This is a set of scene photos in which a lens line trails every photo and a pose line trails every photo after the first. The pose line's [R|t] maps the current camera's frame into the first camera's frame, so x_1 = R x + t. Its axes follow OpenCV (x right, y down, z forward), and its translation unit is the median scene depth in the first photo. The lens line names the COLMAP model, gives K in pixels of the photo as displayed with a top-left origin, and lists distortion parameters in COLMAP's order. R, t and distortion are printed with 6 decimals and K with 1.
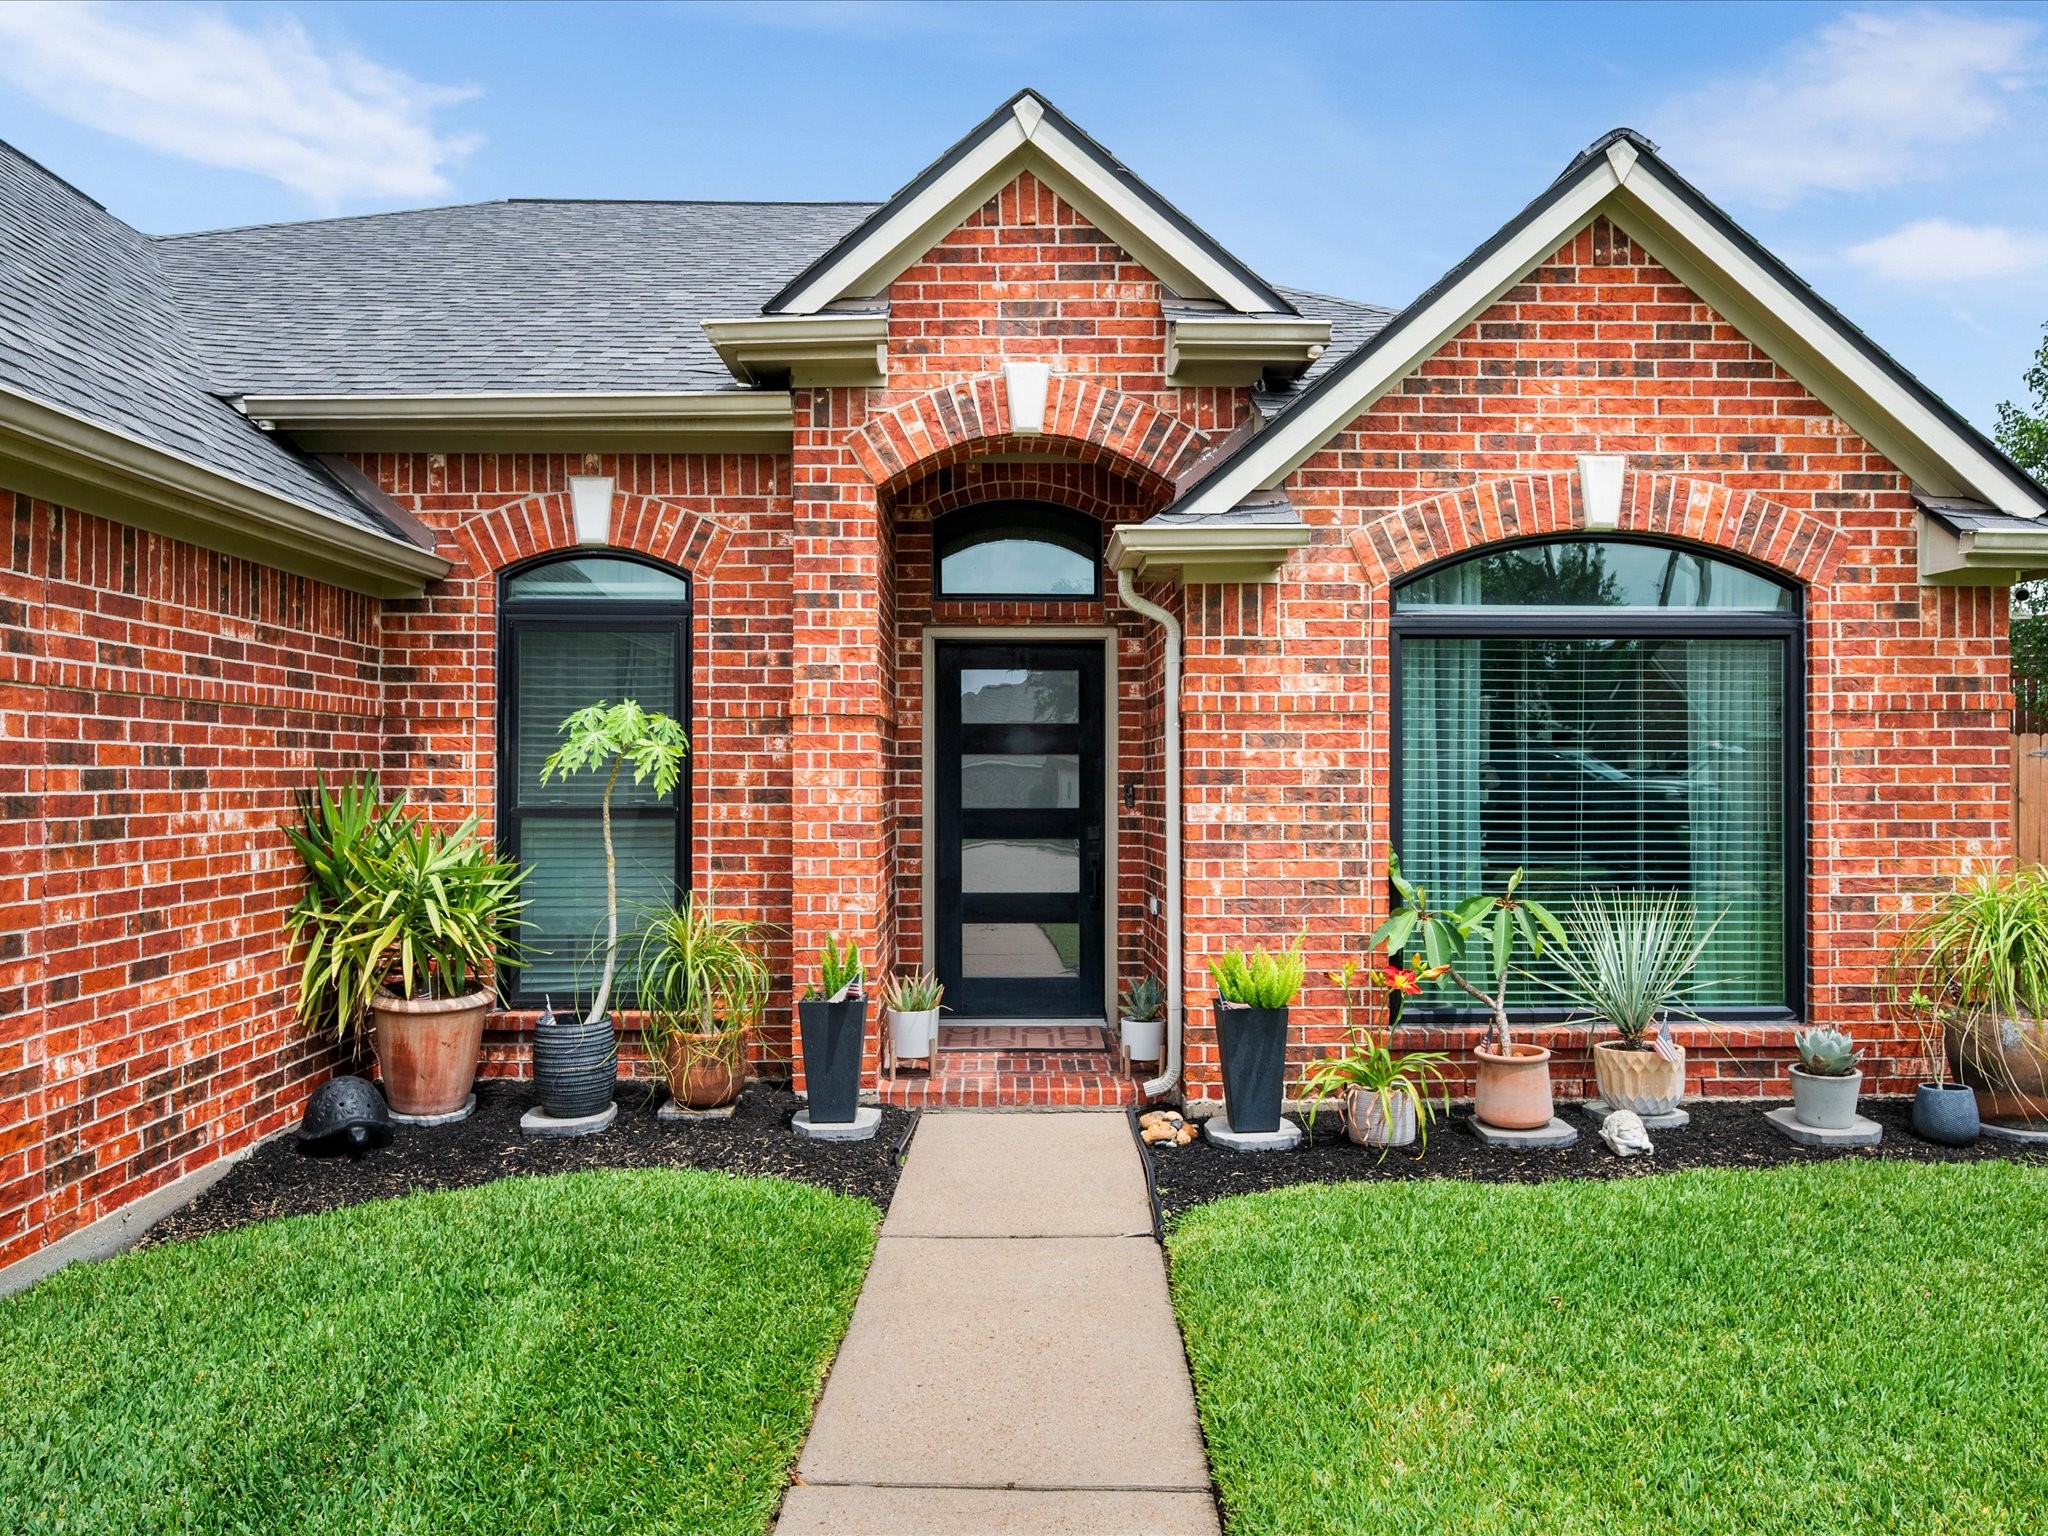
lens RADIAL K [[926.8, 0, 1033.7], [0, 926.8, 766.2], [0, 0, 1]] dist [-0.001745, -0.000262]
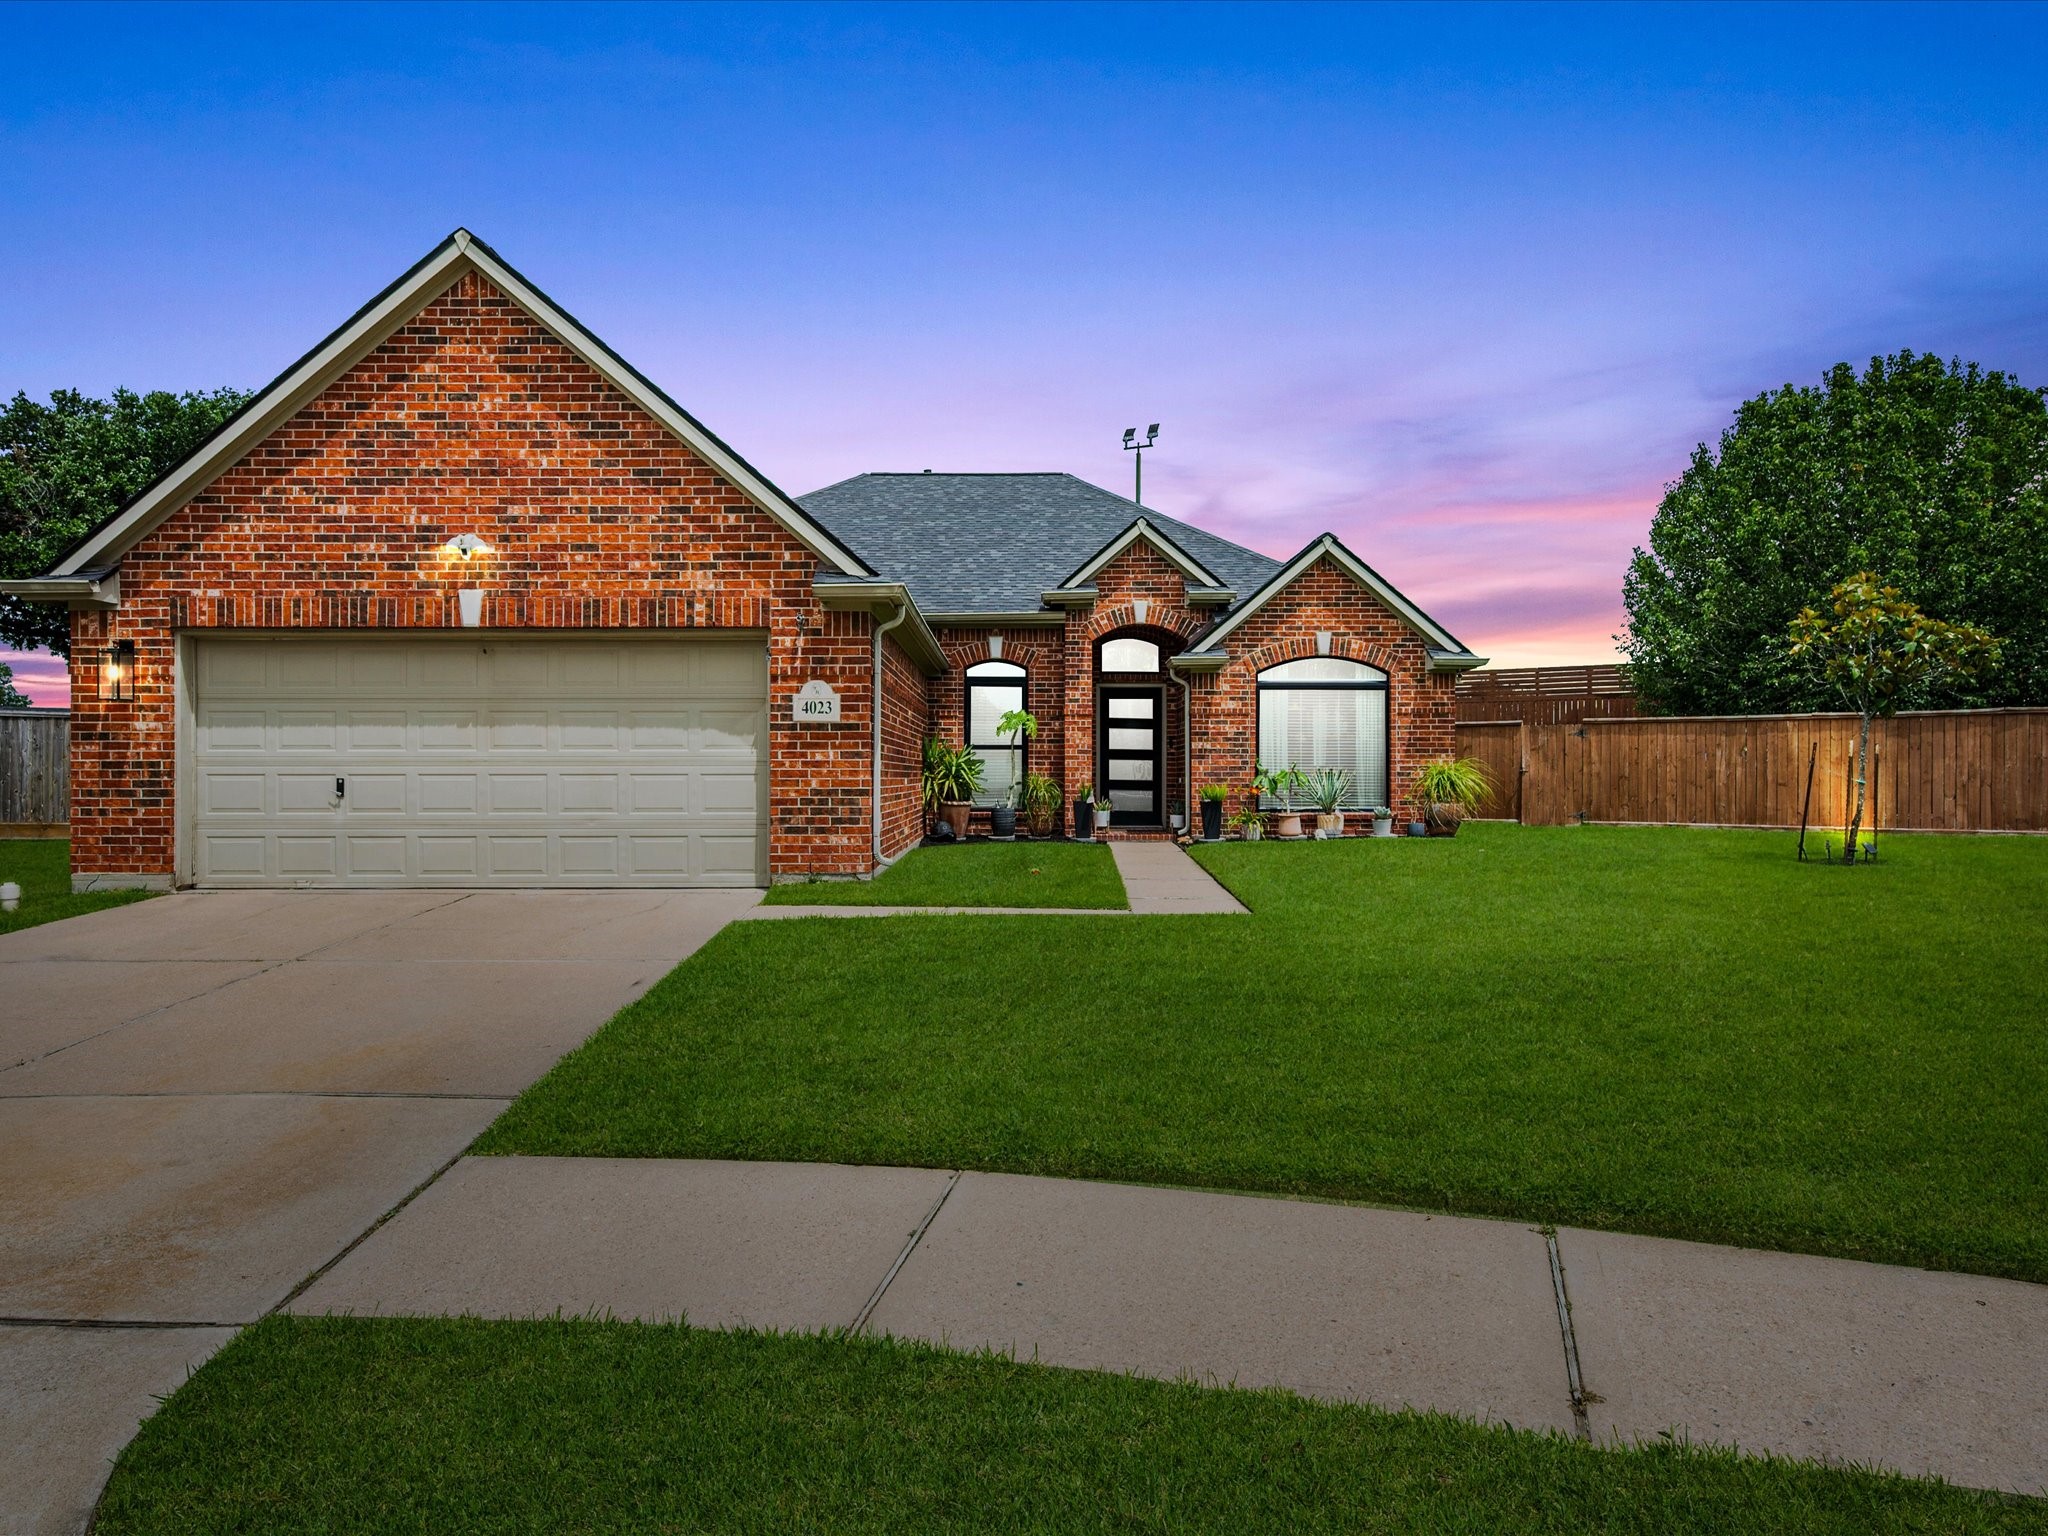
lens RADIAL K [[926.8, 0, 1008.6], [0, 926.8, 770.9], [0, 0, 1]] dist [-0.001745, -0.000262]
pose [[0.999736, 0.000938, -0.022963, -0.387689], [-0.001065, 0.999984, -0.005489, 0.156586], [0.022957, 0.005512, 0.999721, -2.178514]]
